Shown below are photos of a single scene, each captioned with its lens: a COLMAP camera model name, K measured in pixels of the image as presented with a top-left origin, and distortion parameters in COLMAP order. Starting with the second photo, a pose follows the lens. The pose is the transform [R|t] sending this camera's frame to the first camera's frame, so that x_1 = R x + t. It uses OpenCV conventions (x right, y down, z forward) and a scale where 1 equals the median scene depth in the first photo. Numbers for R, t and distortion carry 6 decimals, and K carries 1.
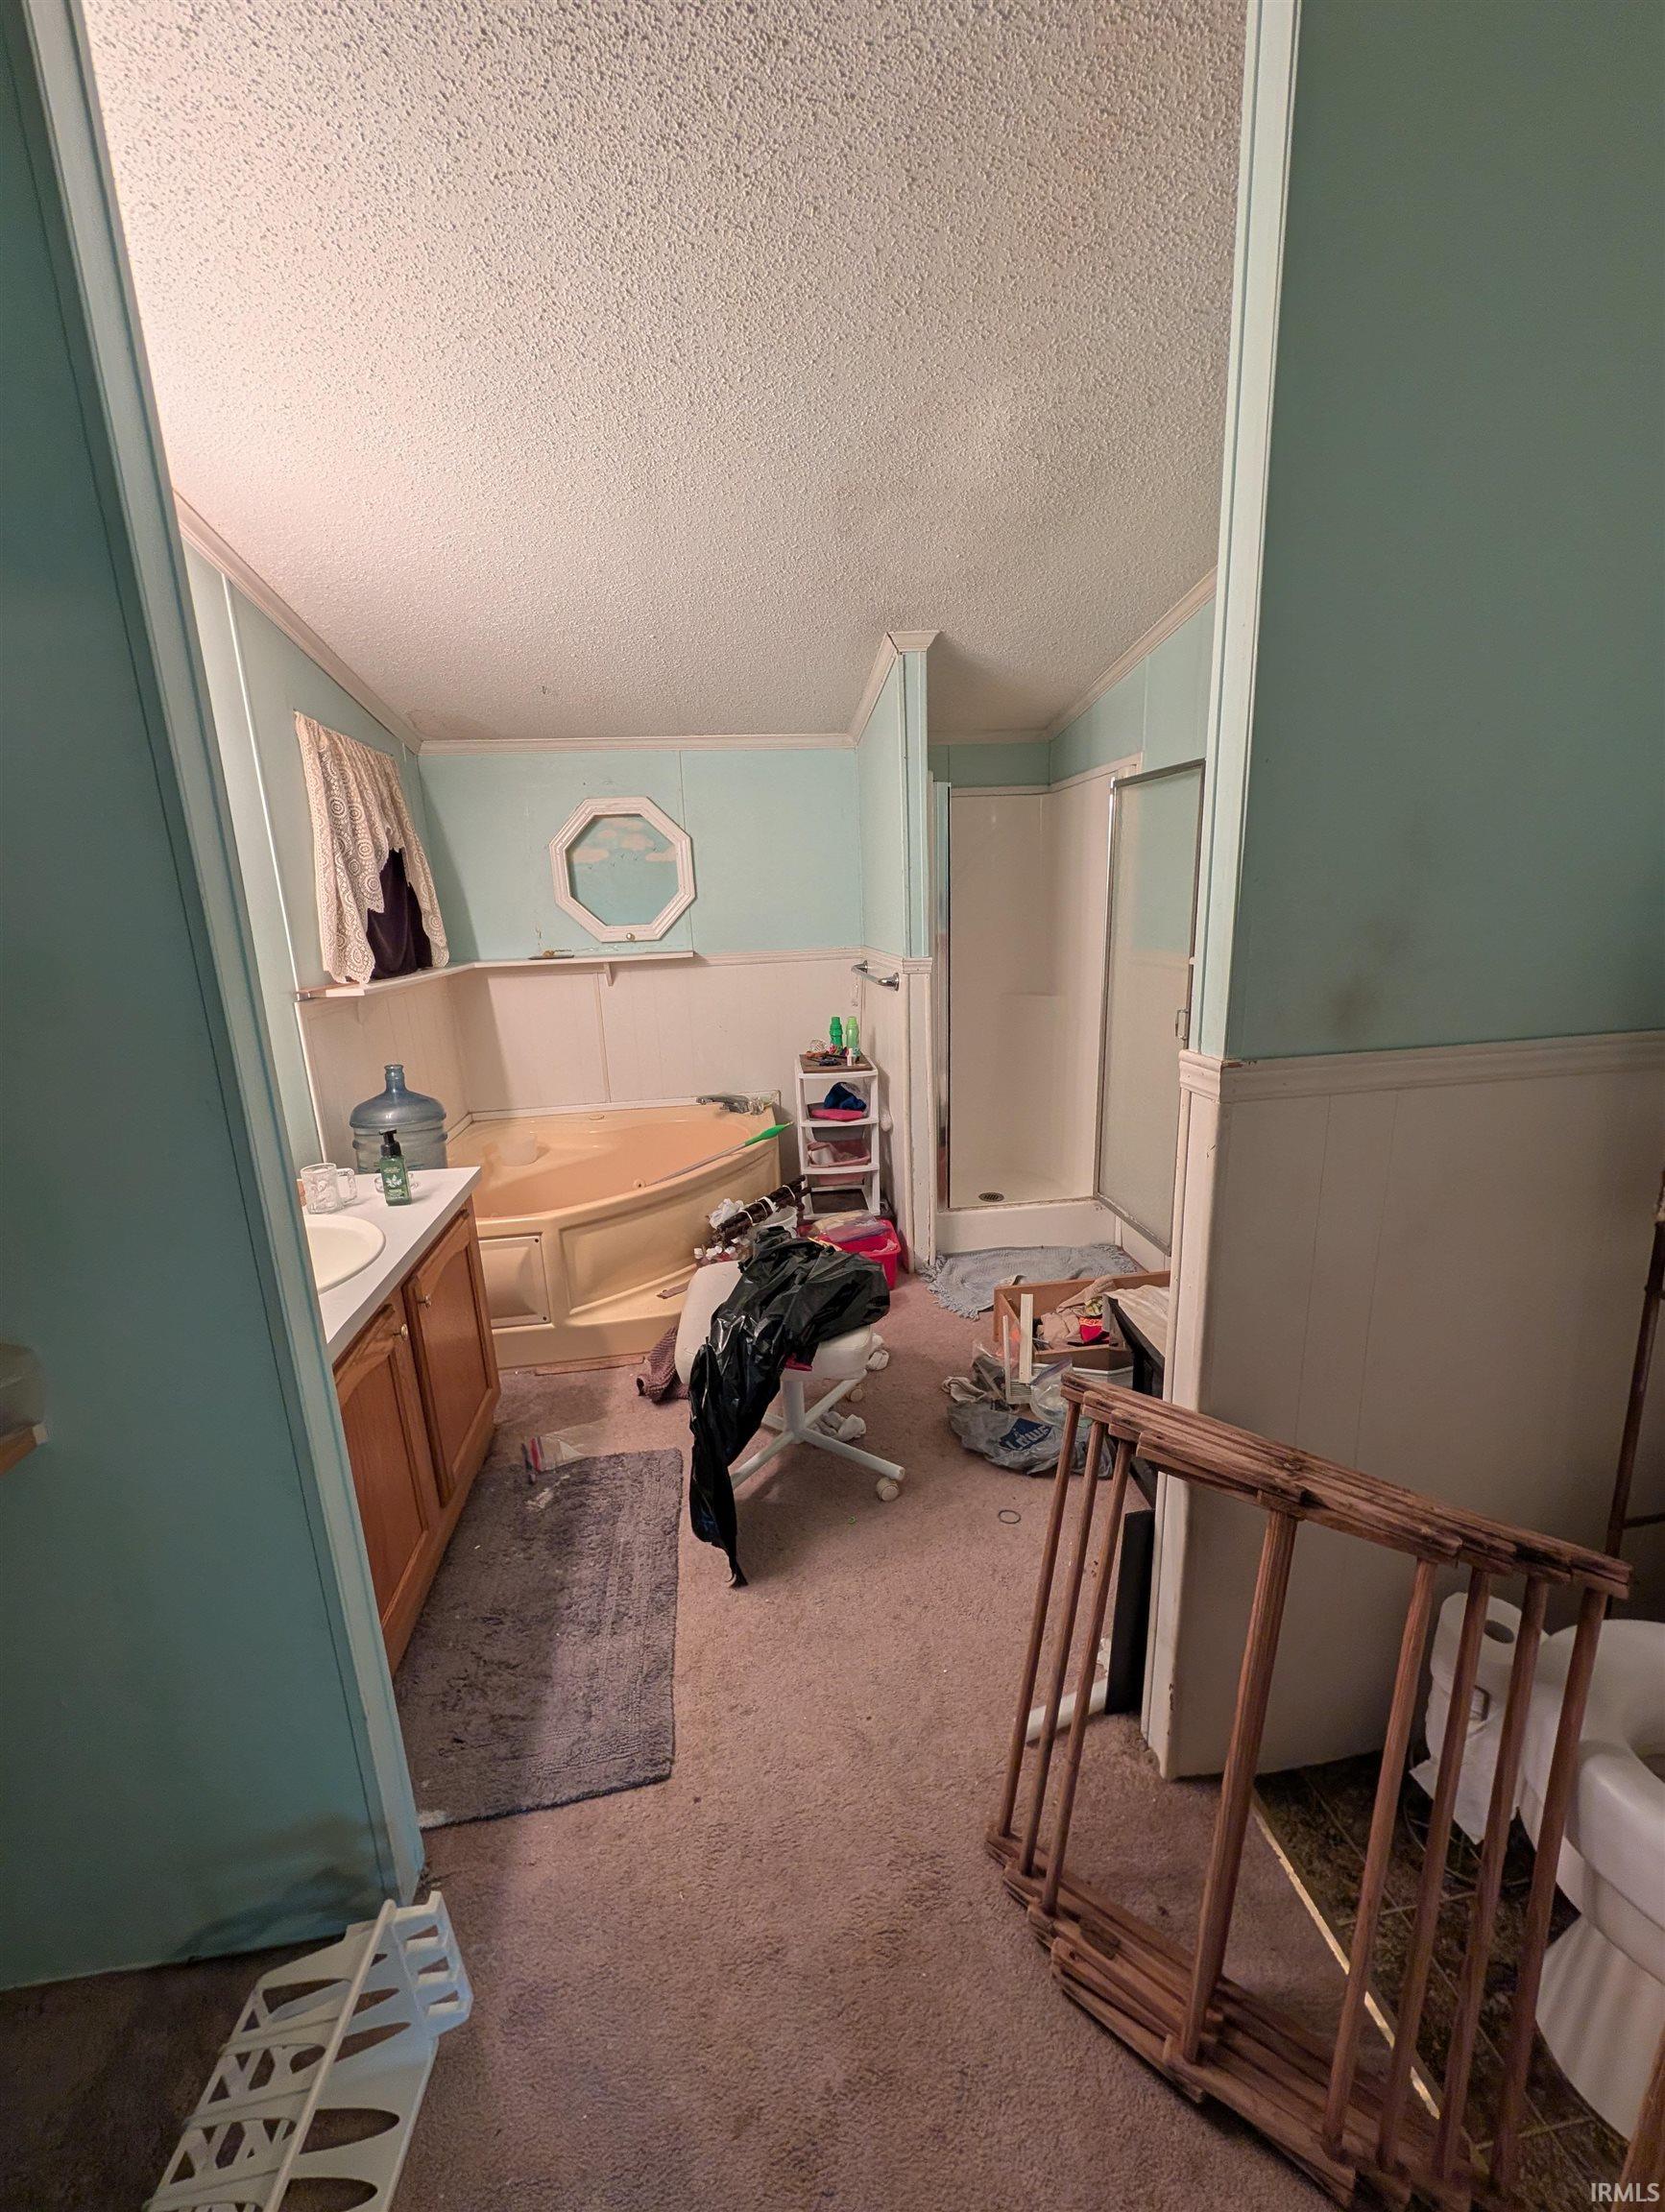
lens RADIAL K [[847.9, 0, 832.5], [0, 847.9, 1106.0], [0, 0, 1]] dist [0.000927, -0.000113]
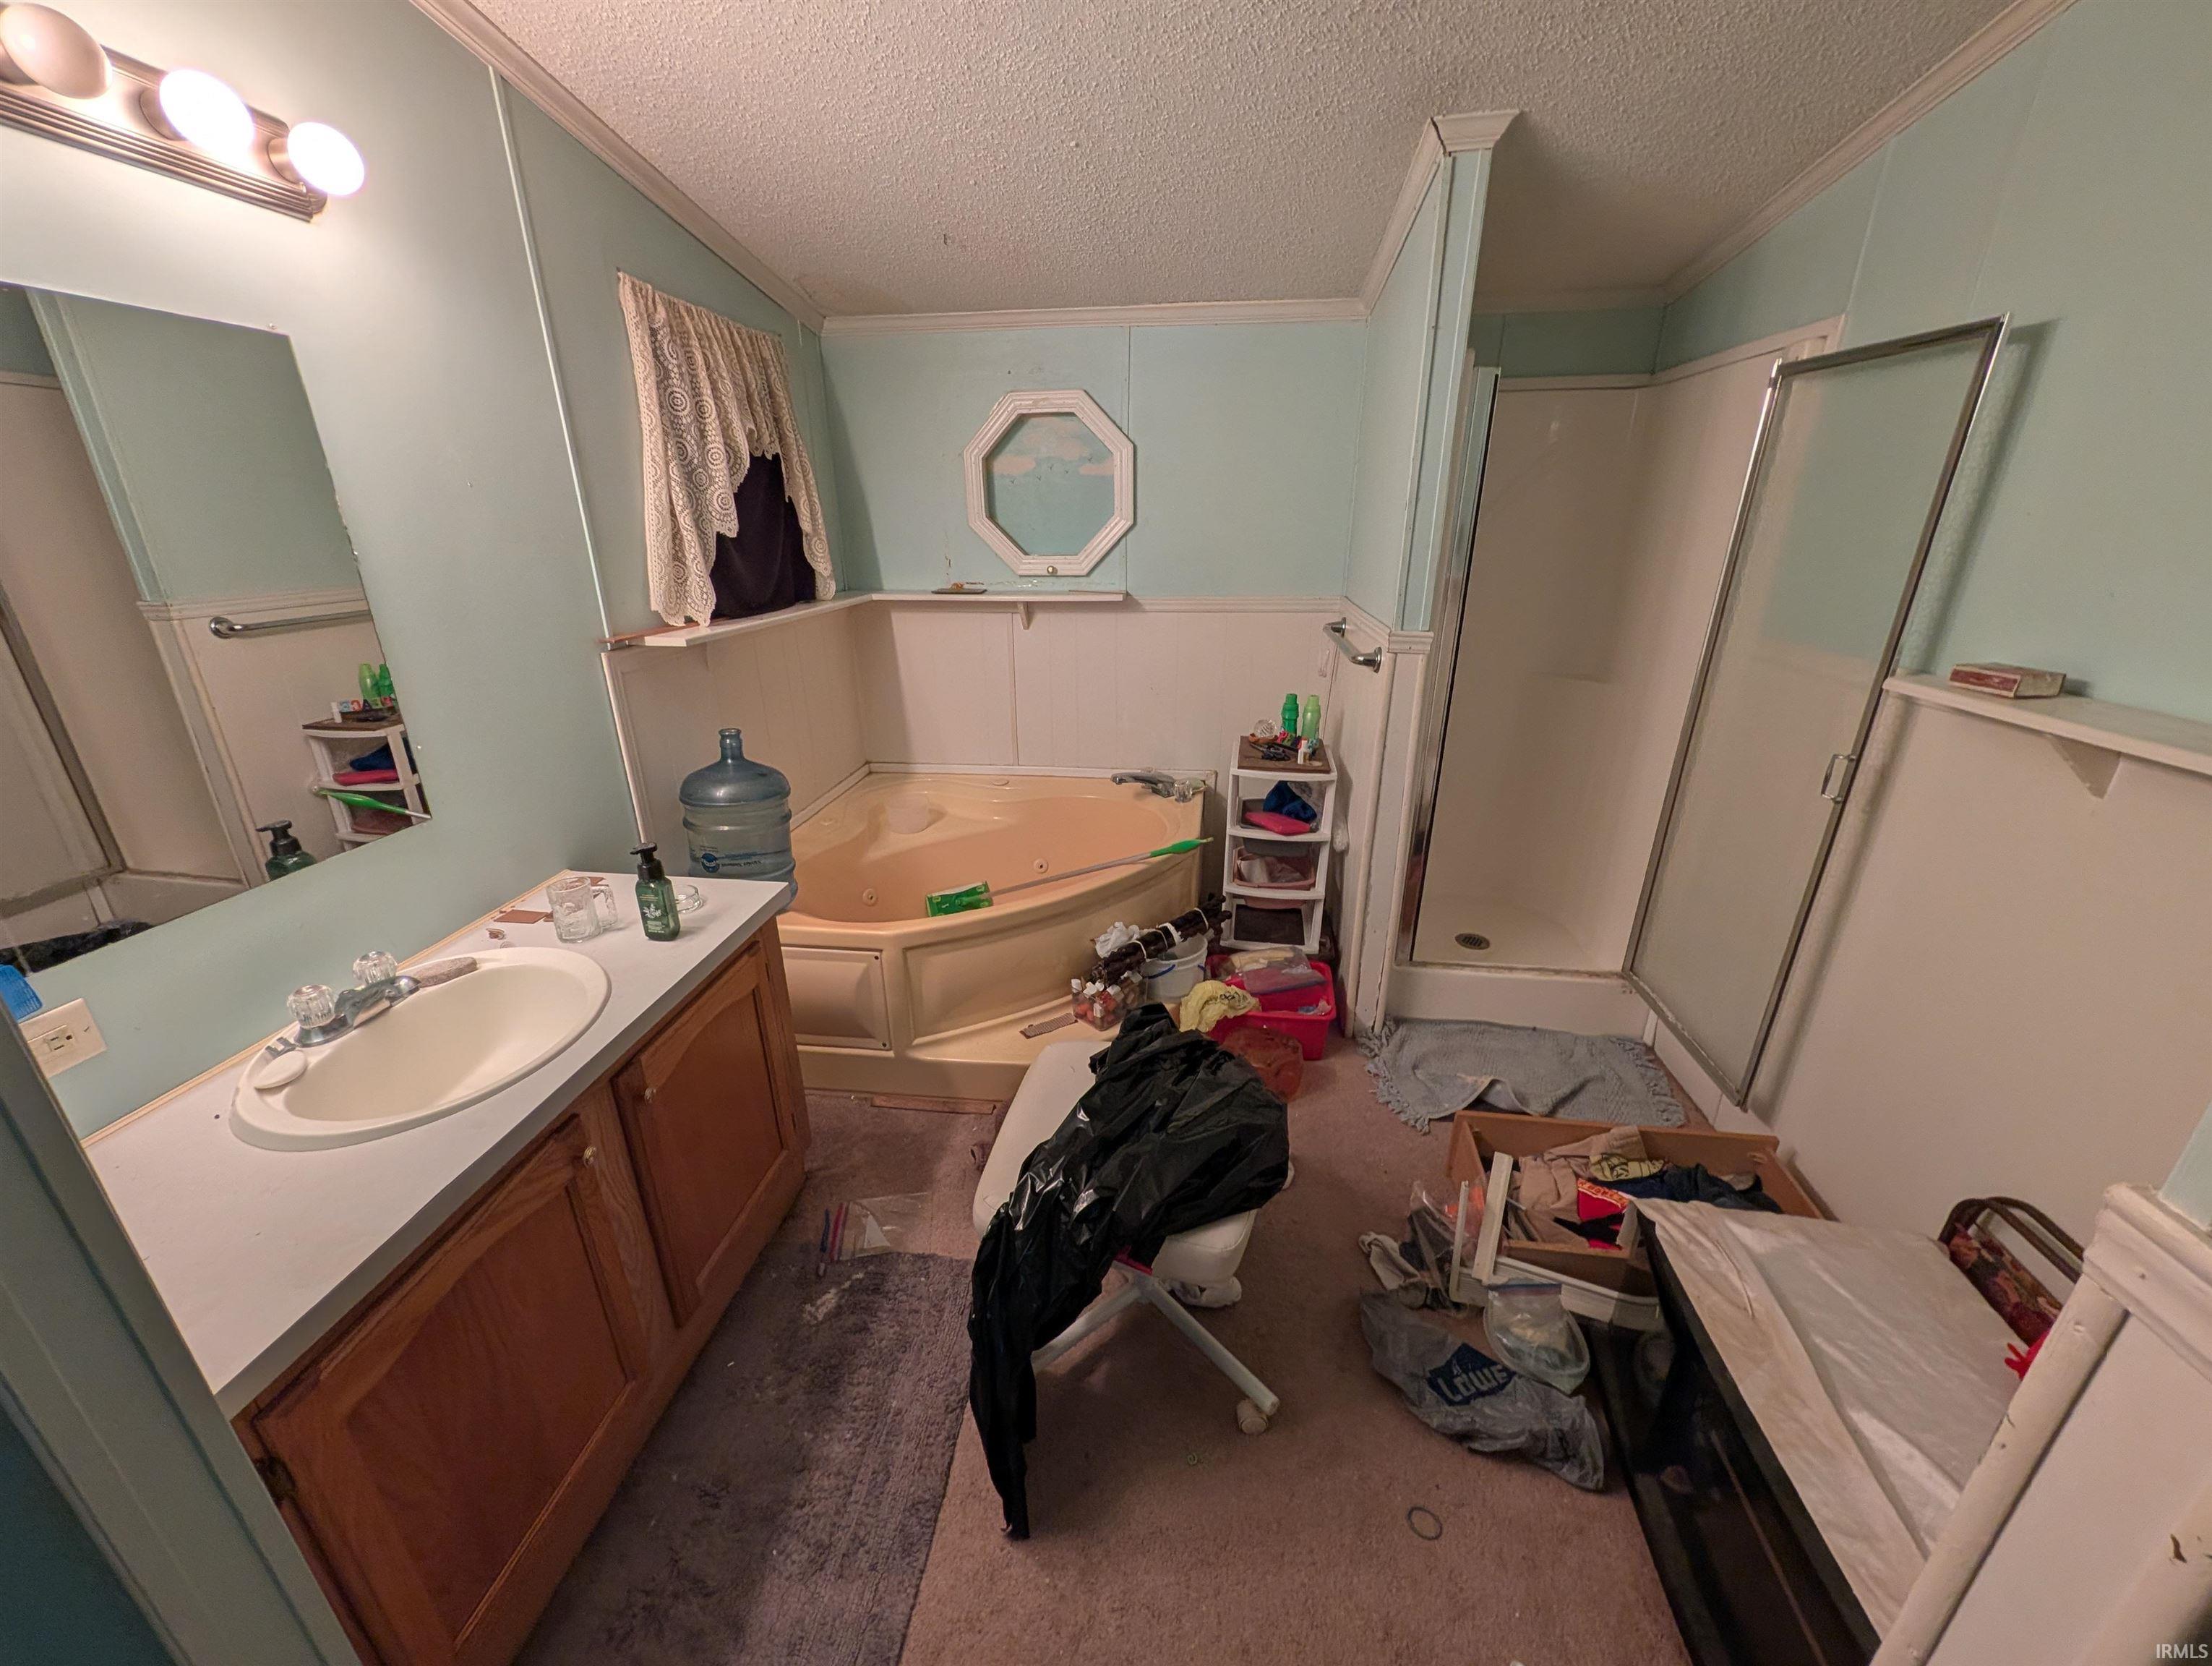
lens RADIAL K [[848.0, 0, 1102.9], [0, 848.0, 833.6], [0, 0, 1]] dist [0.000927, -0.000113]
pose [[0.966457, 0.121610, -0.226213, 0.031539], [-0.091159, 0.985870, 0.140535, -0.083900], [0.240107, -0.115200, 0.963887, 0.234501]]
